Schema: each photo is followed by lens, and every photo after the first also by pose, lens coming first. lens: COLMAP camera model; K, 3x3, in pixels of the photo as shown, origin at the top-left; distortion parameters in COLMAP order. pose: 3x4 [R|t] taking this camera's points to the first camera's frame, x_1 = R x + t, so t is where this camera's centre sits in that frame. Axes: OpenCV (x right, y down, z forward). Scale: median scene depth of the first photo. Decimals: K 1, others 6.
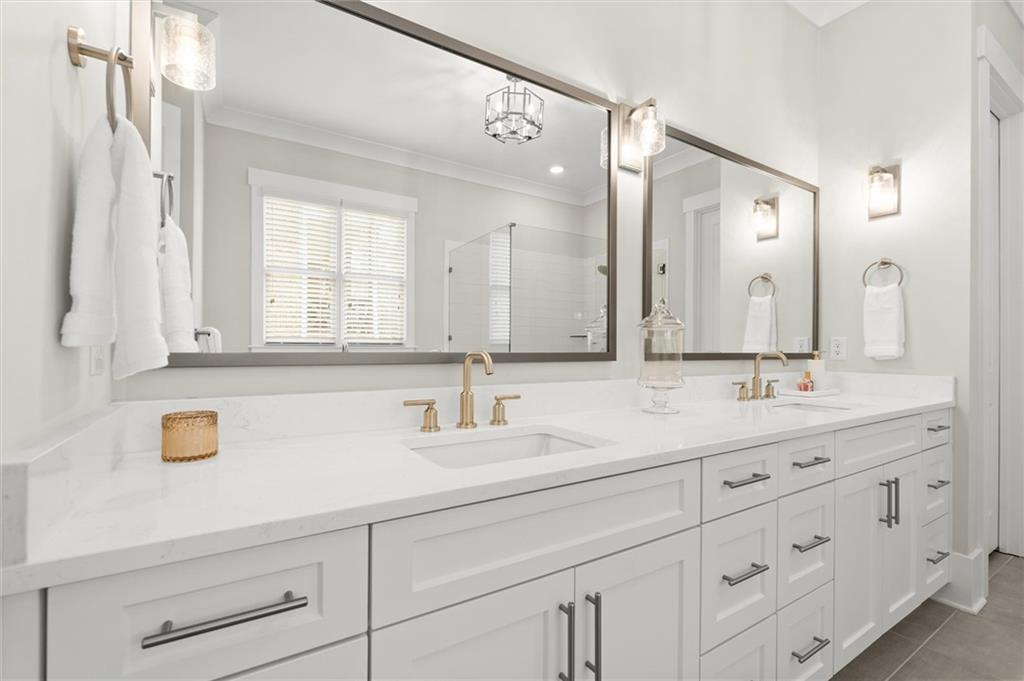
lens RADIAL K [[458.0, 0, 504.1], [0, 458.0, 342.1], [0, 0, 1]] dist [-0.003375, -0.001111]
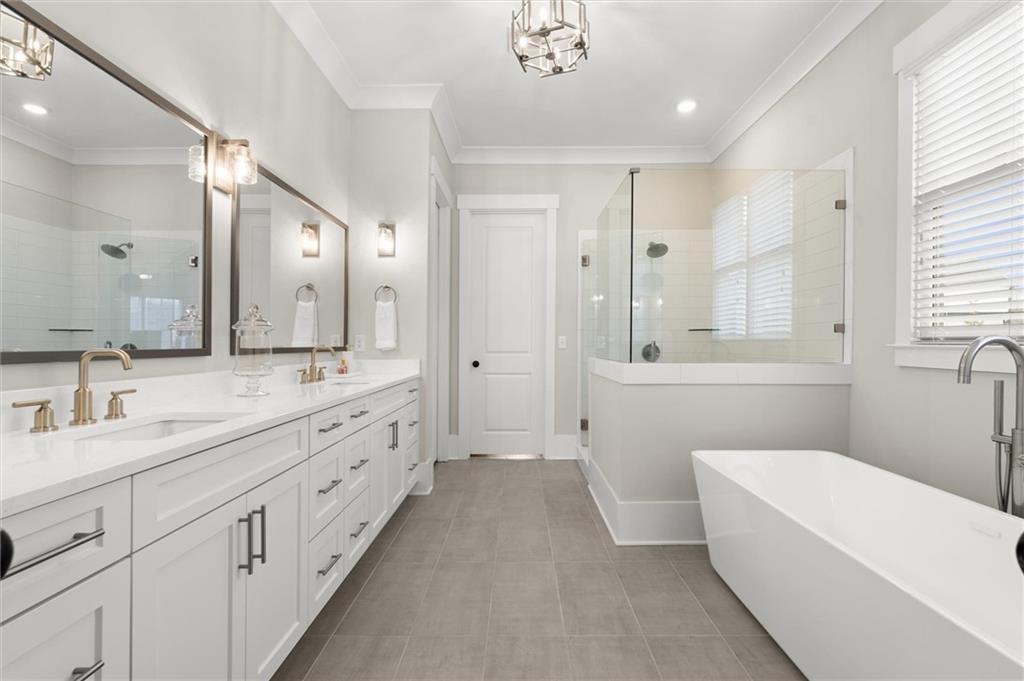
lens RADIAL K [[448.8, 0, 512.4], [0, 448.8, 333.4], [0, 0, 1]] dist [-0.002468, 0.000316]
pose [[0.543172, 0.010779, 0.839552, -0.273601], [-0.004079, 0.999940, -0.010199, -0.006089], [-0.839611, 0.002115, 0.543183, -0.233678]]
